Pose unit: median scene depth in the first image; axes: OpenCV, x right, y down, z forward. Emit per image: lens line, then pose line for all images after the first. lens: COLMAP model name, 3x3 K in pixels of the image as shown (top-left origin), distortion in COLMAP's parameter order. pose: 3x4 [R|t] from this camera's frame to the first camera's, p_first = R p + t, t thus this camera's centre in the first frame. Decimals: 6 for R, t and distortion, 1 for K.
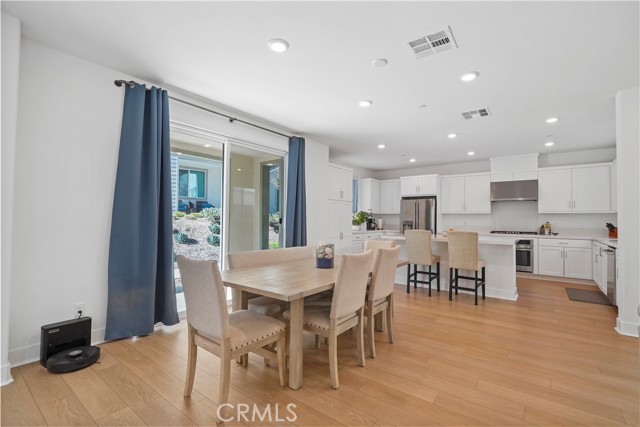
lens RADIAL K [[290.7, 0, 322.0], [0, 290.7, 213.9], [0, 0, 1]] dist [-0.012179, 0.000057]
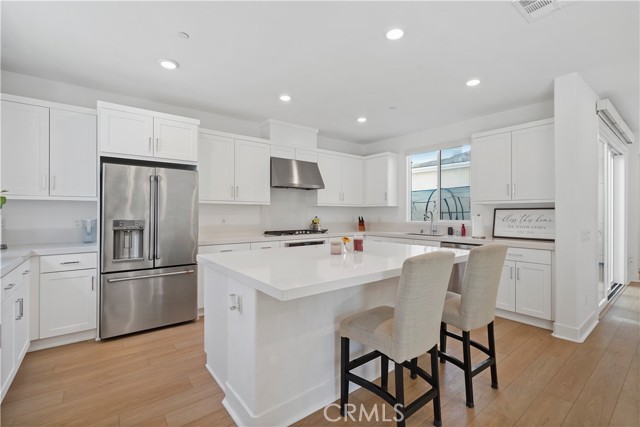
lens RADIAL K [[290.7, 0, 321.2], [0, 290.7, 211.1], [0, 0, 1]] dist [-0.012179, 0.000057]
pose [[0.251351, -0.001010, 0.967896, -0.011261], [-0.012959, 0.999906, 0.004409, 0.007480], [-0.967809, -0.013652, 0.251314, 0.729756]]
